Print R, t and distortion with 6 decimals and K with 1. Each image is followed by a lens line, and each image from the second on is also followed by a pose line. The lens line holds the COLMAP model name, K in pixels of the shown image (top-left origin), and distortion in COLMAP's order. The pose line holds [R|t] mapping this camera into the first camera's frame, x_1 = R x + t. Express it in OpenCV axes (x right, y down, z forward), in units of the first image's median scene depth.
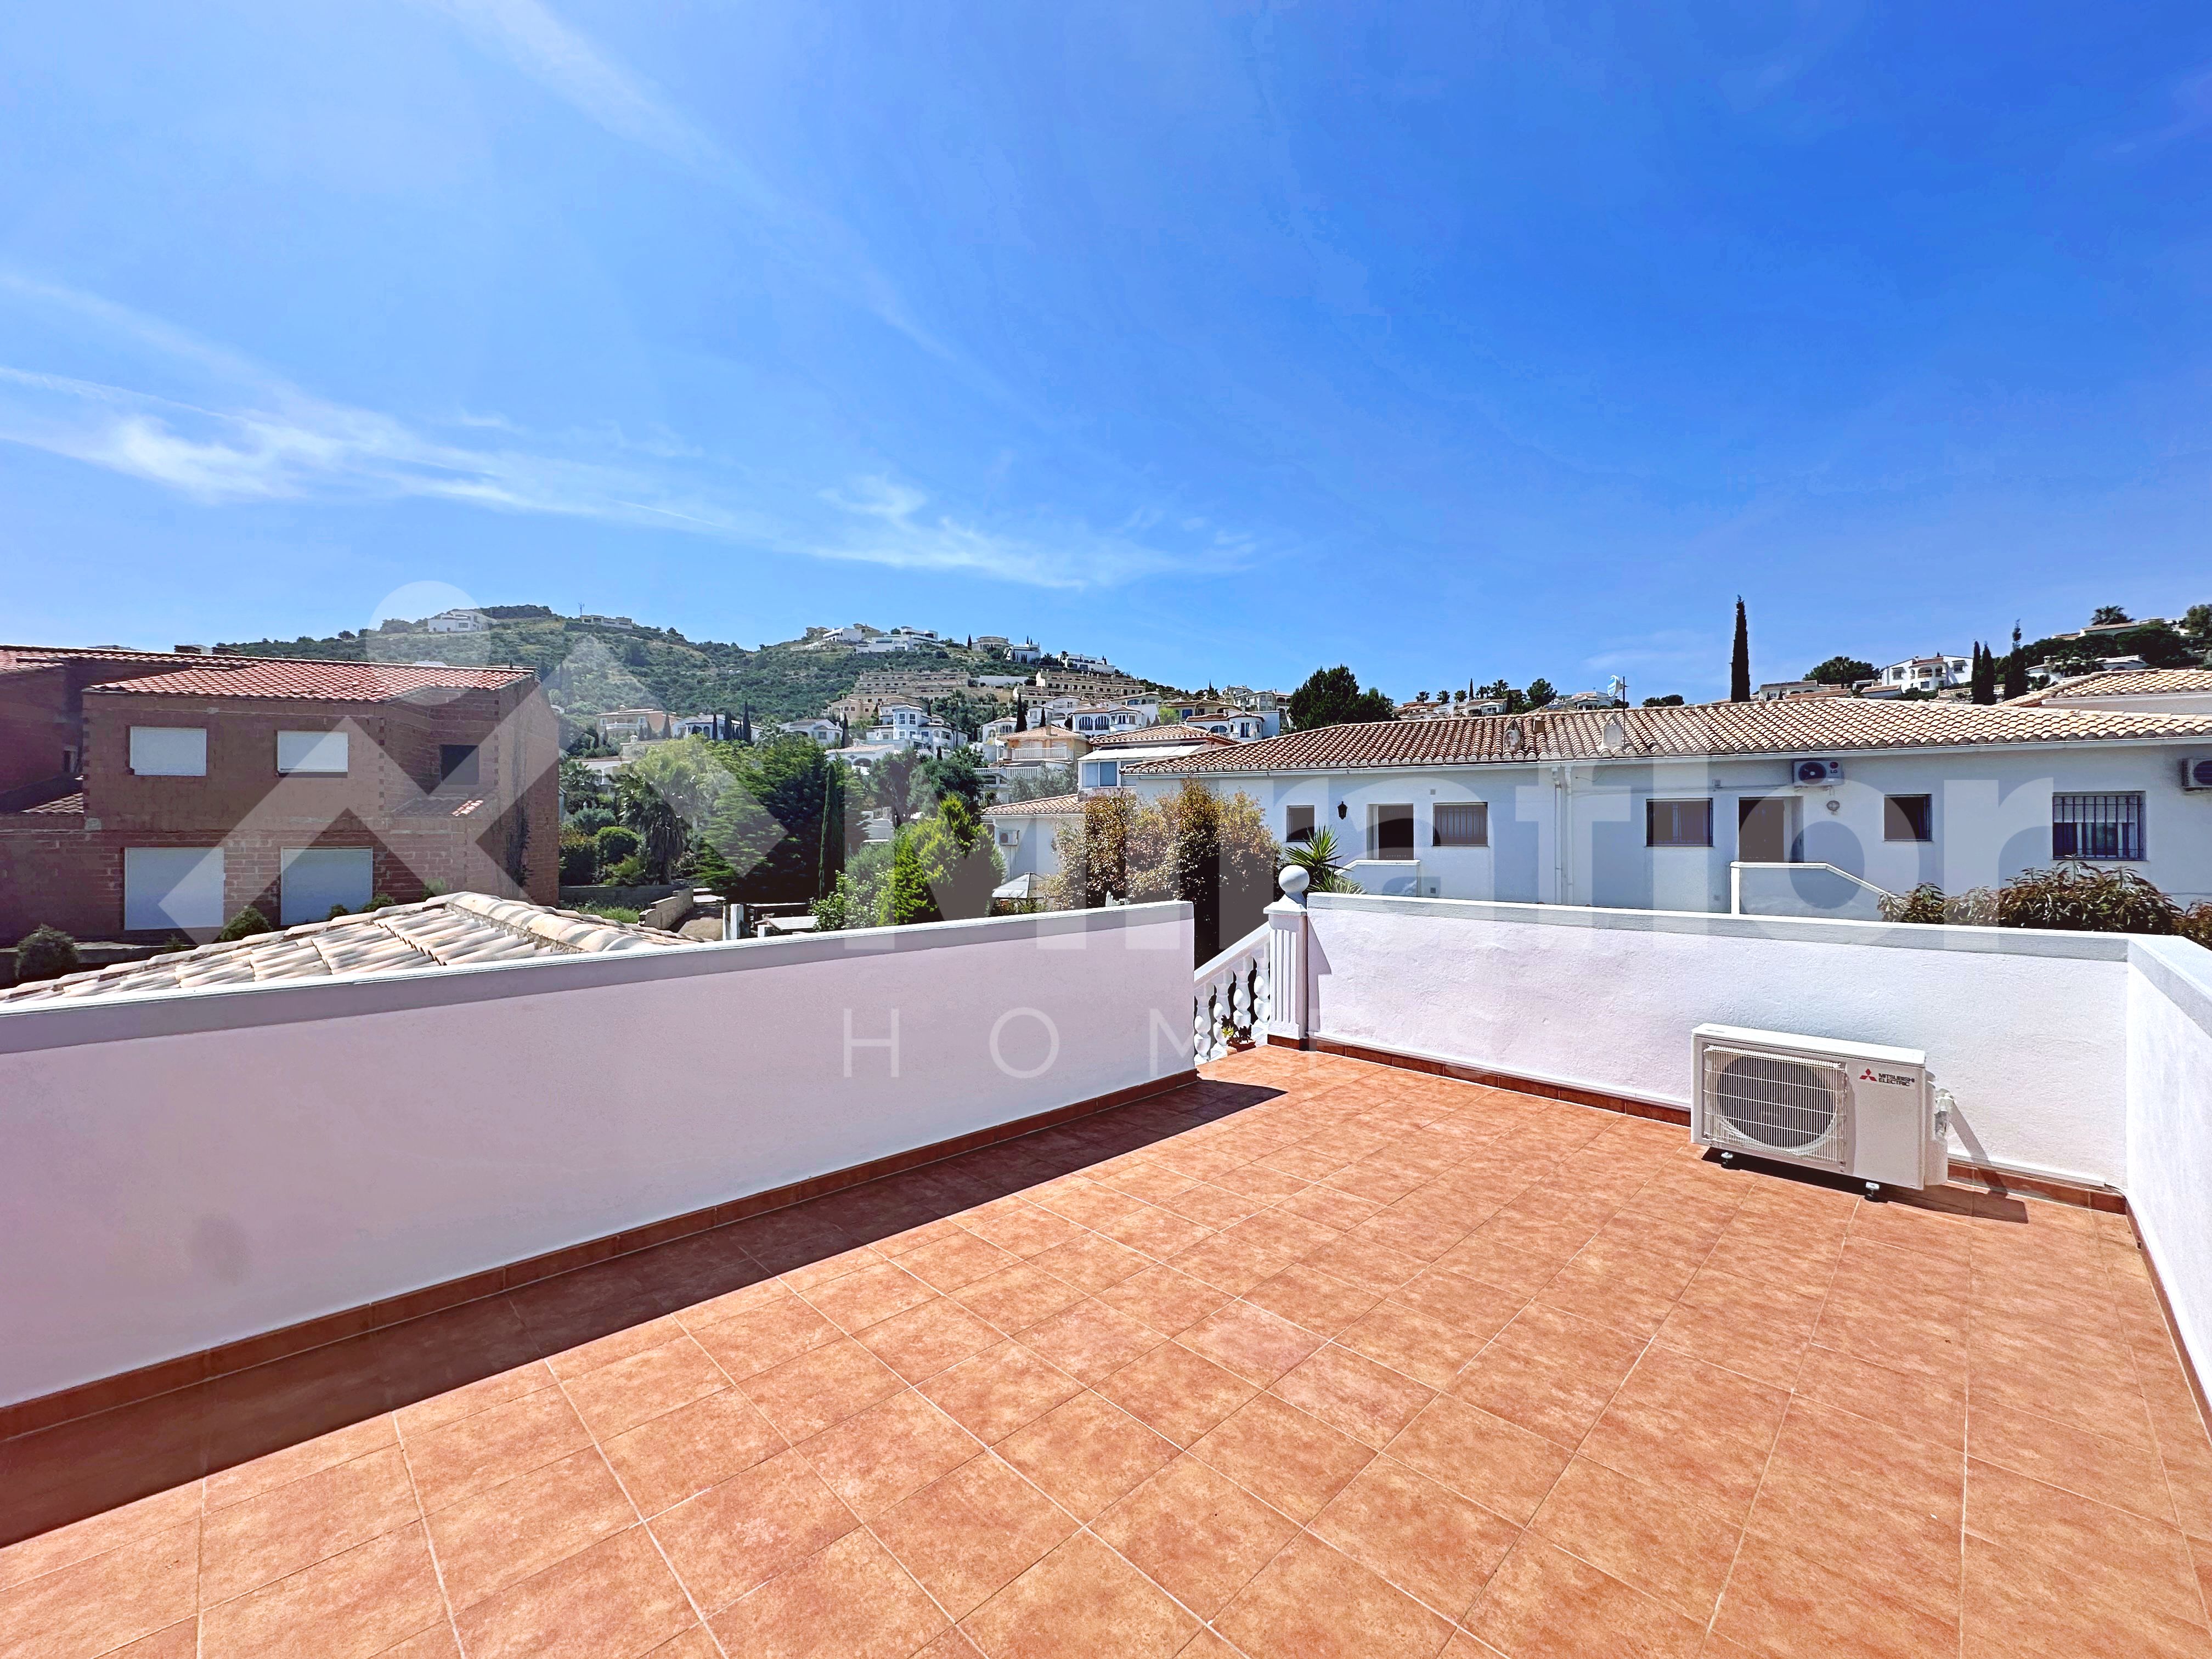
lens RADIAL K [[886.7, 0, 1104.6], [0, 886.7, 829.7], [0, 0, 1]] dist [-0.006468, 0.001564]
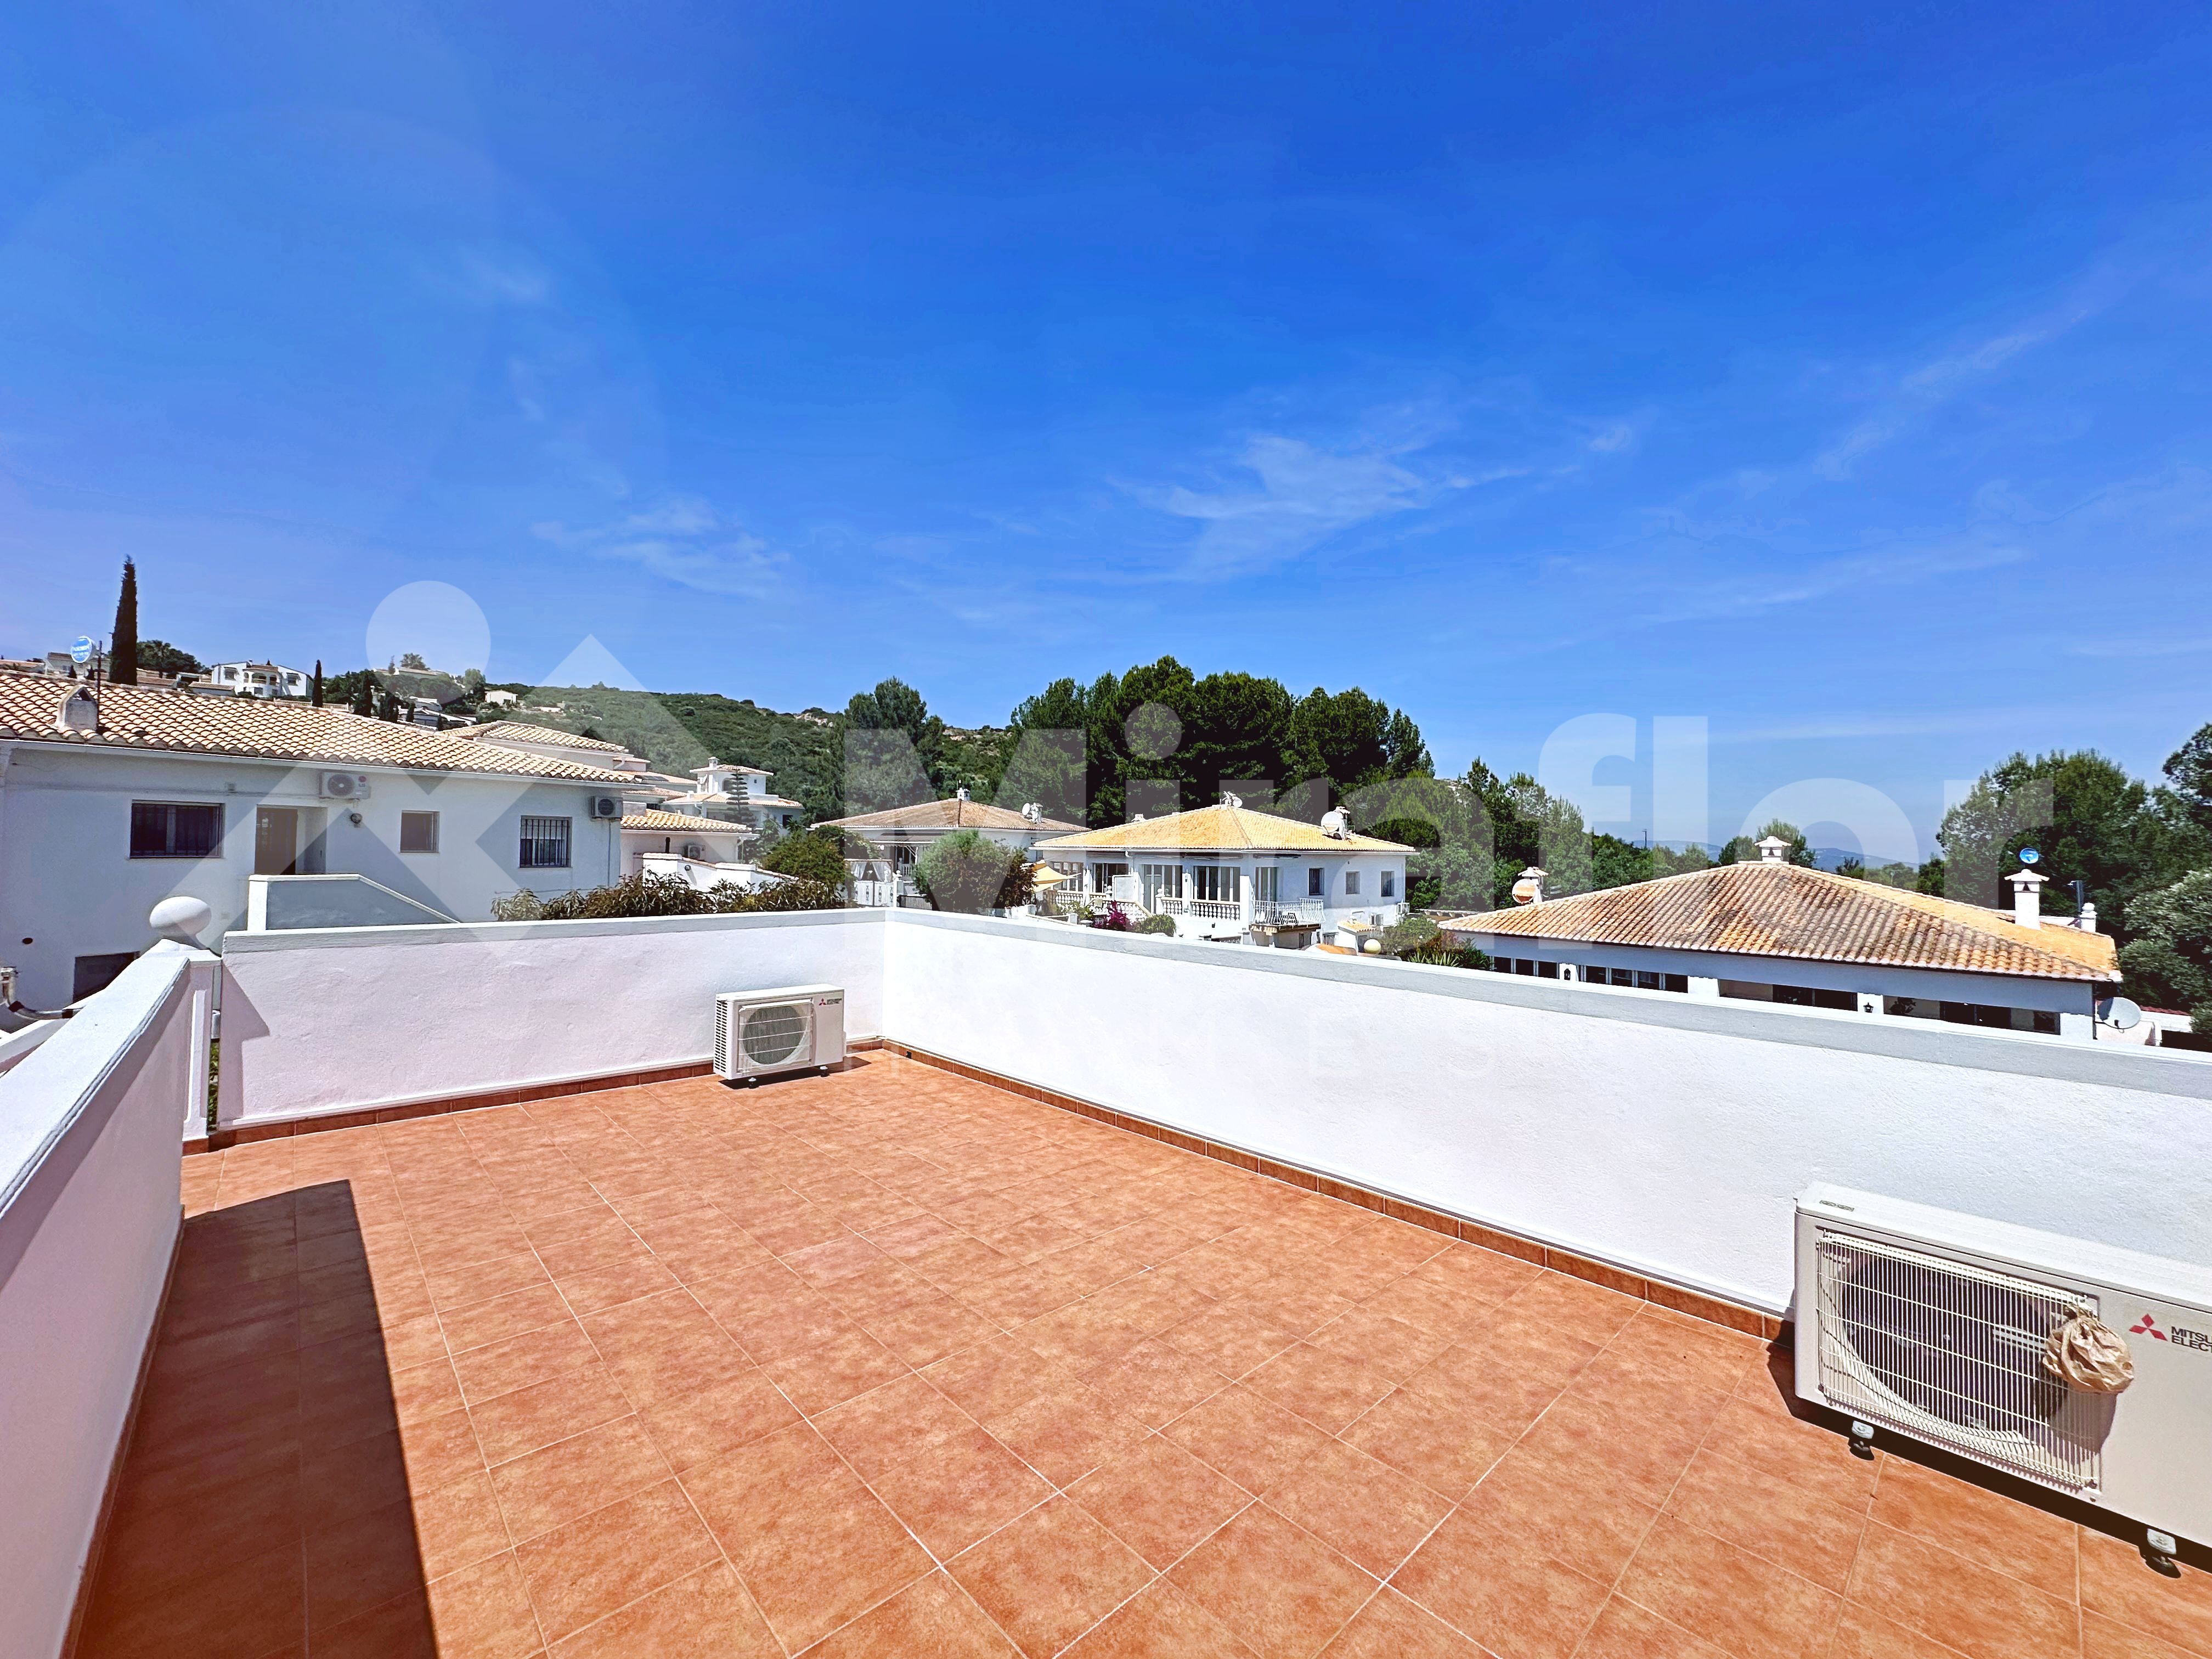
lens RADIAL K [[886.7, 0, 1104.6], [0, 886.7, 829.7], [0, 0, 1]] dist [-0.006468, 0.001564]
pose [[0.031903, 0.026281, 0.999145, -0.815531], [-0.019151, 0.999487, -0.025679, -0.016902], [-0.999307, -0.018315, 0.032389, 0.420407]]
